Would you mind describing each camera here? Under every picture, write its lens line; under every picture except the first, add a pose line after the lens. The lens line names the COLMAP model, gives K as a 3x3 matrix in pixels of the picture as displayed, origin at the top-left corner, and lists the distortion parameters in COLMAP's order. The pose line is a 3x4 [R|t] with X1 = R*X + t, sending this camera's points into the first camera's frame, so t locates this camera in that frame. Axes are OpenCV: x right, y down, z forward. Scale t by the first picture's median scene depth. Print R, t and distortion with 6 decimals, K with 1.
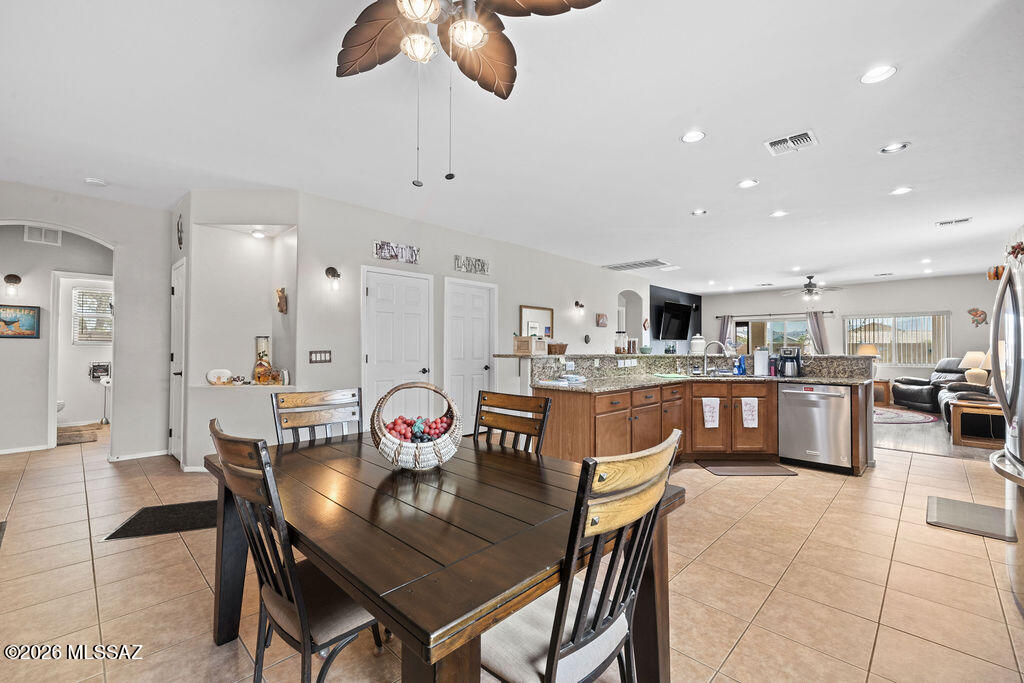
lens RADIAL K [[431.3, 0, 509.6], [0, 431.3, 340.0], [0, 0, 1]] dist [0.002174, 0.000058]
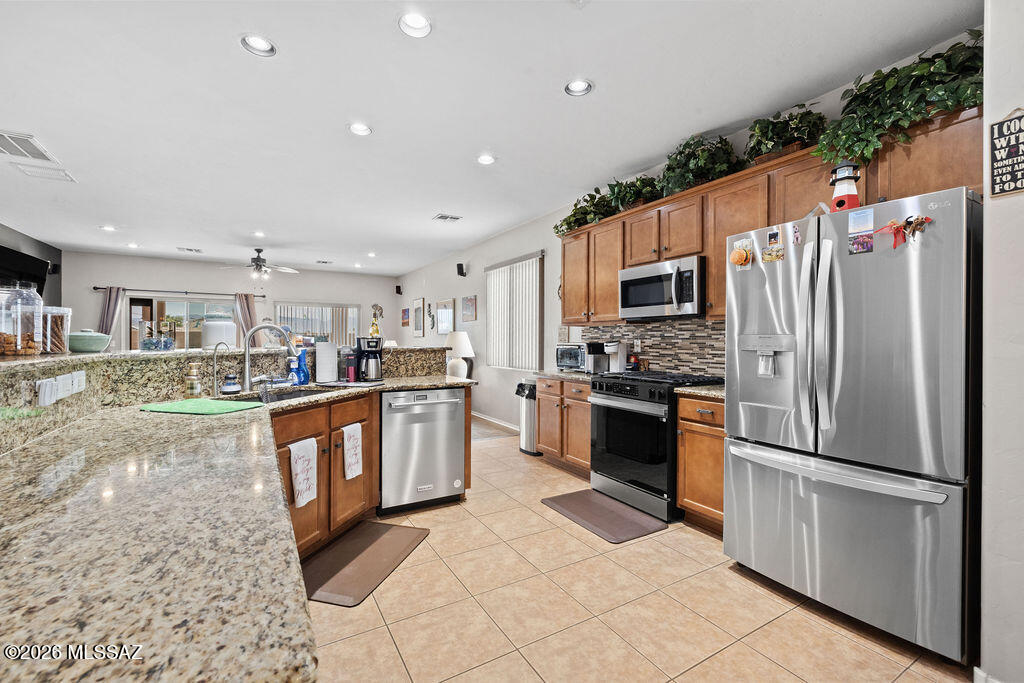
lens RADIAL K [[431.3, 0, 511.5], [0, 431.3, 339.9], [0, 0, 1]] dist [0.002174, 0.000058]
pose [[0.255567, -0.003681, 0.966784, 0.055282], [-0.020093, 0.999757, 0.009118, 0.011157], [-0.966582, -0.021756, 0.255431, 0.581151]]
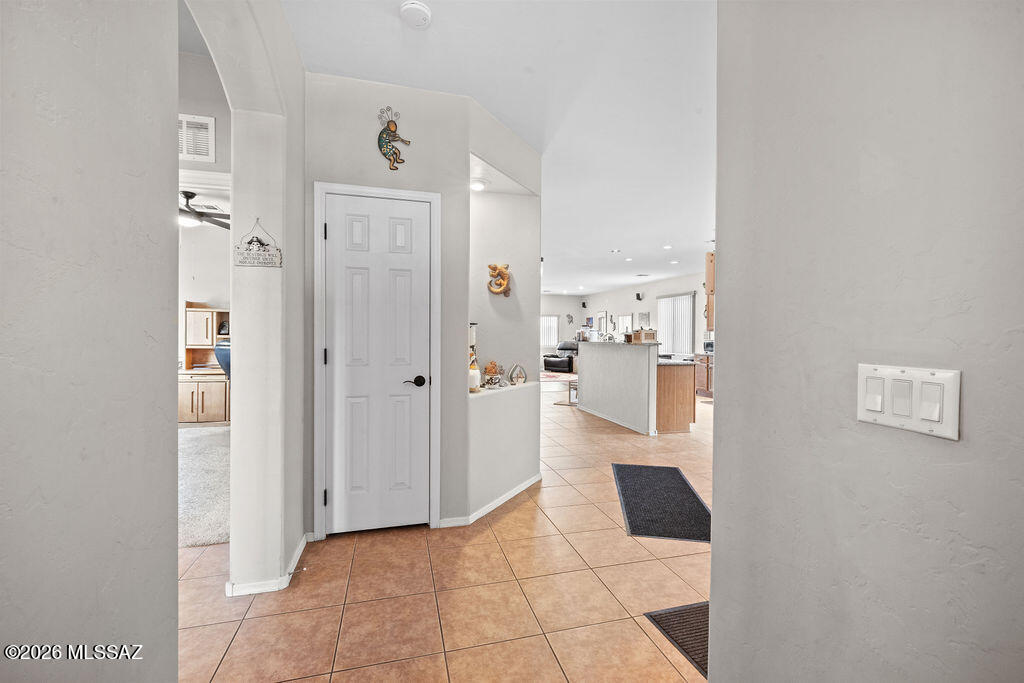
lens RADIAL K [[431.3, 0, 508.4], [0, 431.3, 341.3], [0, 0, 1]] dist [0.002174, 0.000058]
pose [[0.508446, -0.010852, 0.861026, -1.056974], [-0.019623, 0.999515, 0.024185, 0.003181], [-0.860870, -0.029193, 0.507986, 0.501312]]
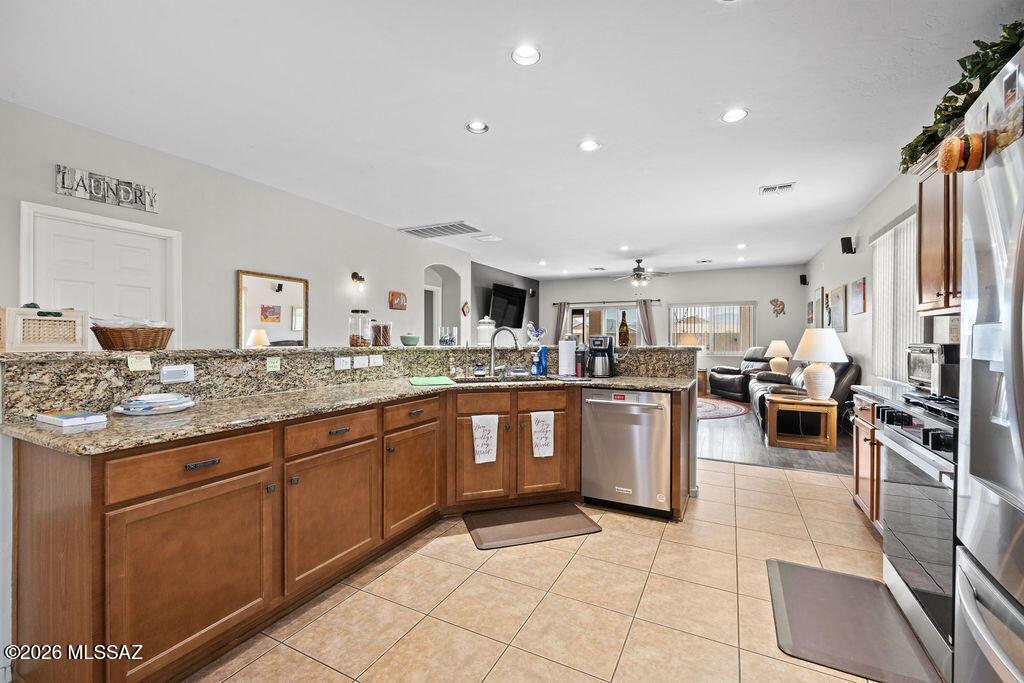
lens RADIAL K [[431.3, 0, 510.3], [0, 431.3, 339.0], [0, 0, 1]] dist [0.002174, 0.000058]
pose [[0.954961, -0.002184, 0.296725, 0.277615], [-0.003920, 0.999793, 0.019976, 0.008352], [-0.296707, -0.020240, 0.954754, 0.342958]]
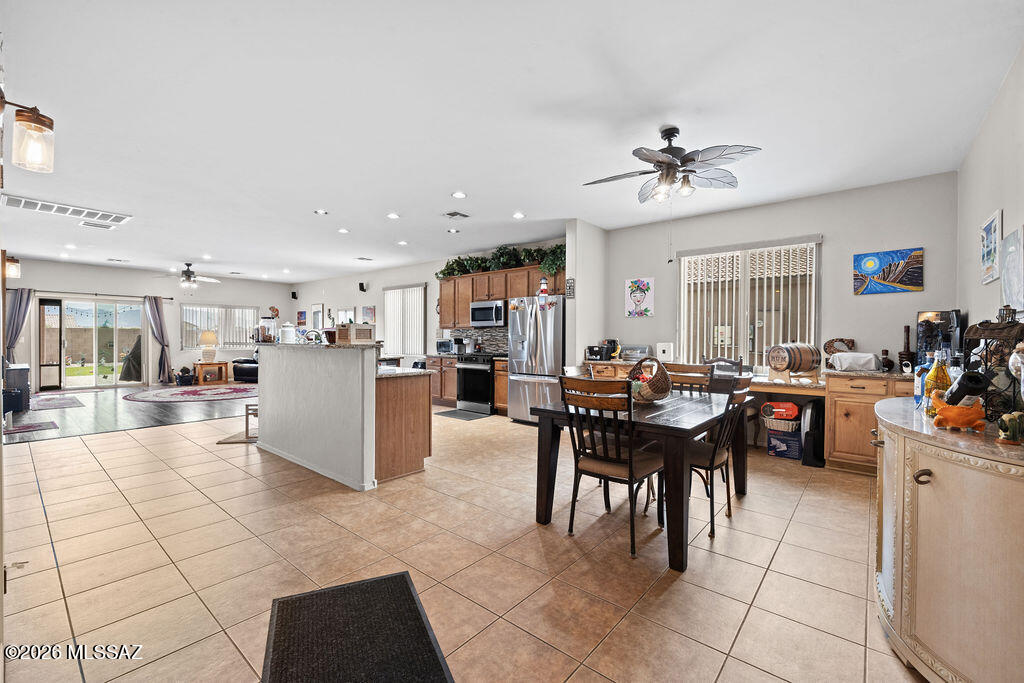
lens RADIAL K [[431.3, 0, 513.3], [0, 431.3, 341.9], [0, 0, 1]] dist [0.002174, 0.000058]
pose [[-0.078326, -0.015900, 0.996801, -0.659250], [-0.023219, 0.999631, 0.014121, 0.007138], [-0.996657, -0.022038, -0.078666, 0.561316]]
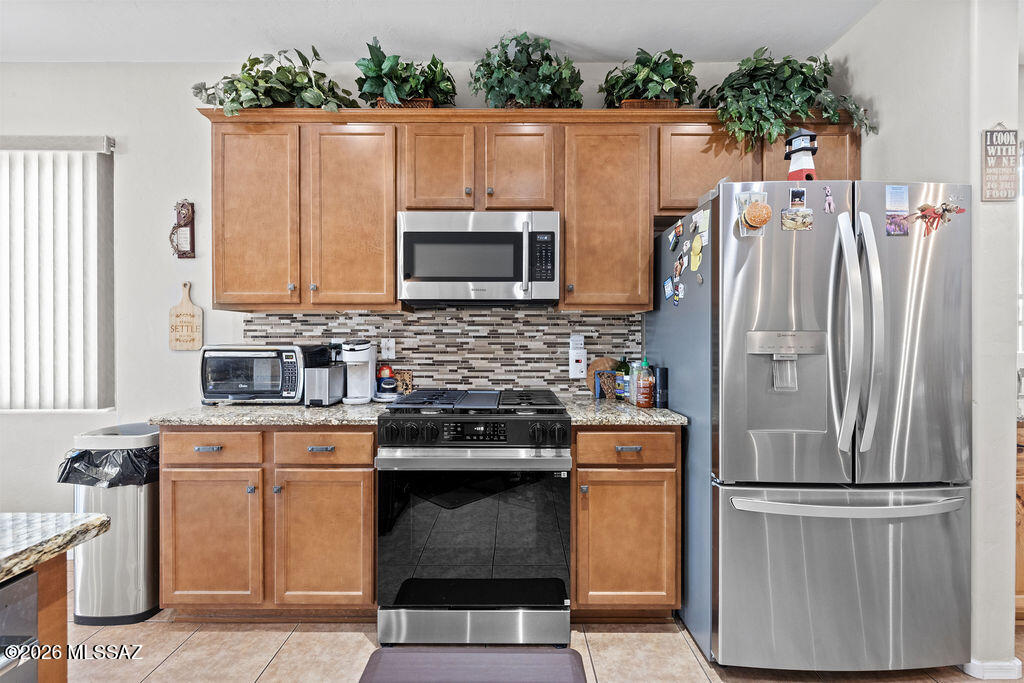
lens RADIAL K [[431.3, 0, 510.3], [0, 431.3, 339.8], [0, 0, 1]] dist [0.002174, 0.000058]
pose [[-0.701085, -0.006166, 0.713051, 0.440174], [-0.017602, 0.999808, -0.008662, 0.016541], [-0.712860, -0.018624, -0.701059, 0.792637]]
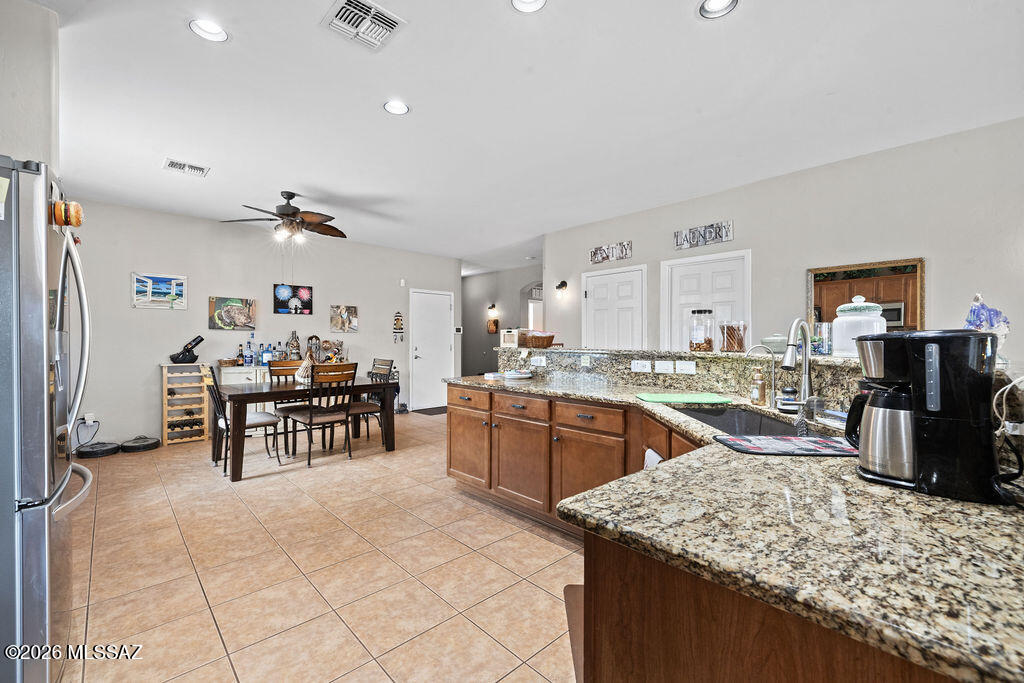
lens RADIAL K [[431.3, 0, 510.5], [0, 431.3, 341.3], [0, 0, 1]] dist [0.002174, 0.000058]
pose [[-0.043652, -0.003960, -0.999039, 0.804277], [0.015873, 0.999863, -0.004657, 0.018241], [0.998921, -0.016061, -0.043584, 0.776170]]
